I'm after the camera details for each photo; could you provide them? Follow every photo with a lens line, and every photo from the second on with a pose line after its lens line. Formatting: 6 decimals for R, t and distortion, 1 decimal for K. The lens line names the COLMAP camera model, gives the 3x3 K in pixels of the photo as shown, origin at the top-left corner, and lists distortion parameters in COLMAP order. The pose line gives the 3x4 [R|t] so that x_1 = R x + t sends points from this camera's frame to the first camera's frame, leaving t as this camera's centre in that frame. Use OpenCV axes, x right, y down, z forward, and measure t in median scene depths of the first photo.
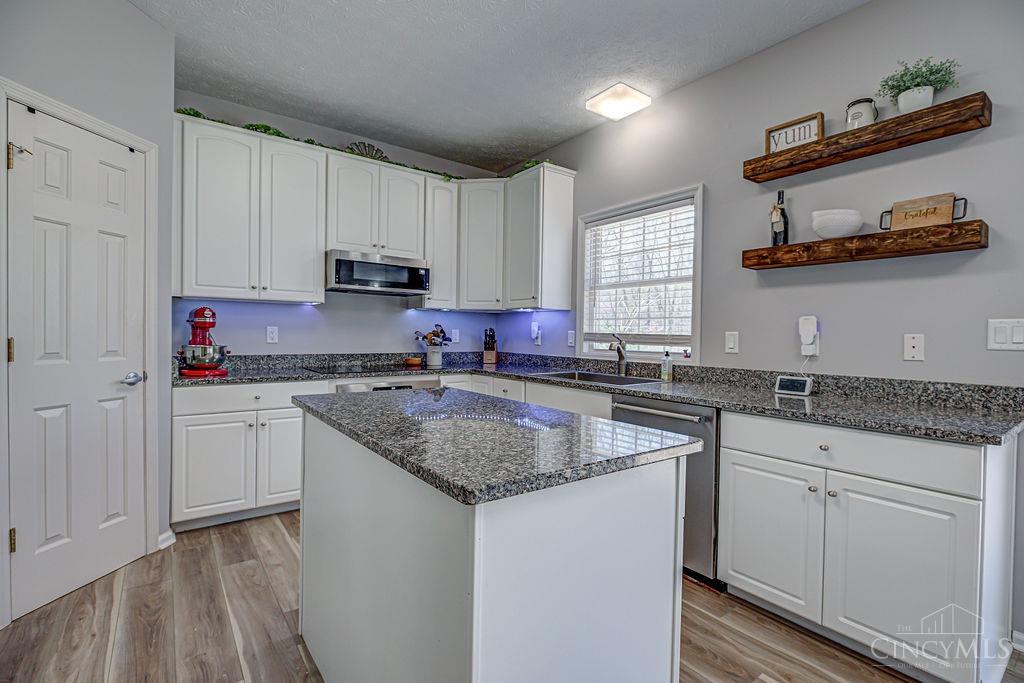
lens RADIAL K [[467.9, 0, 512.0], [0, 467.9, 341.5], [0, 0, 1]] dist [-0.004845, -0.000367]
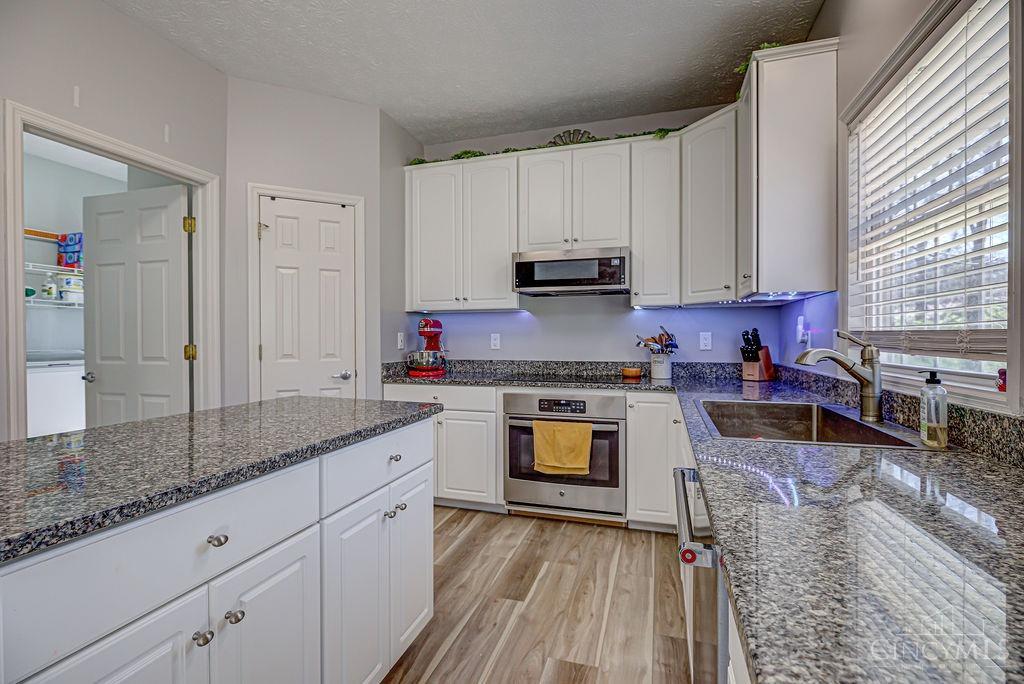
lens RADIAL K [[467.9, 0, 512.0], [0, 467.9, 342.0], [0, 0, 1]] dist [-0.004845, -0.000367]
pose [[0.584393, -0.010582, -0.811402, 0.398687], [-0.002124, 0.999892, -0.014570, 0.002259], [0.811468, 0.010238, 0.584307, 0.424651]]
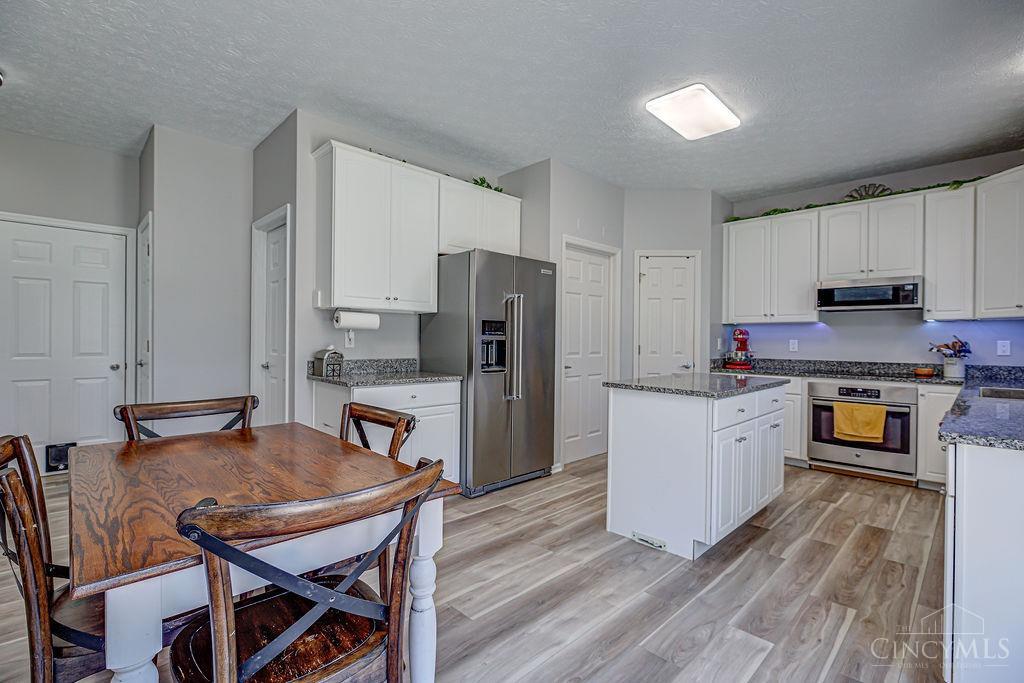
lens RADIAL K [[467.9, 0, 512.0], [0, 467.9, 341.5], [0, 0, 1]] dist [-0.004845, -0.000367]
pose [[0.140210, -0.009748, -0.990074, 0.823743], [-0.023292, 0.999642, -0.013141, 0.012600], [0.989848, 0.024903, 0.139933, -0.058424]]
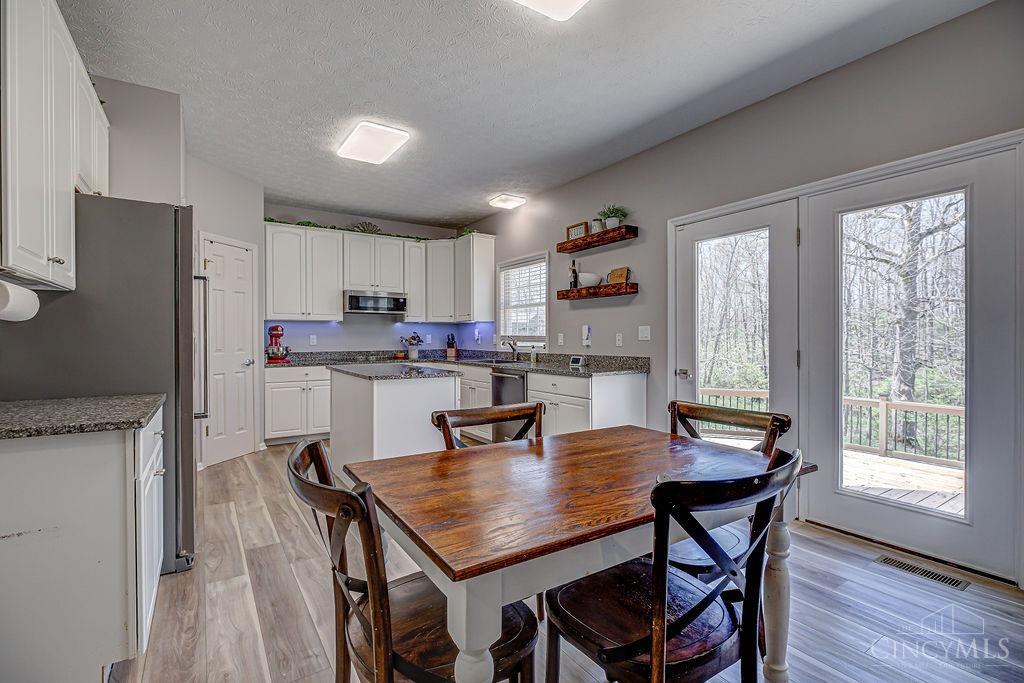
lens RADIAL K [[467.9, 0, 512.0], [0, 467.9, 341.5], [0, 0, 1]] dist [-0.004845, -0.000367]
pose [[0.998308, -0.017242, -0.055539, 0.313595], [0.016831, 0.999827, -0.007858, 0.016608], [0.055665, 0.006909, 0.998426, -0.680779]]
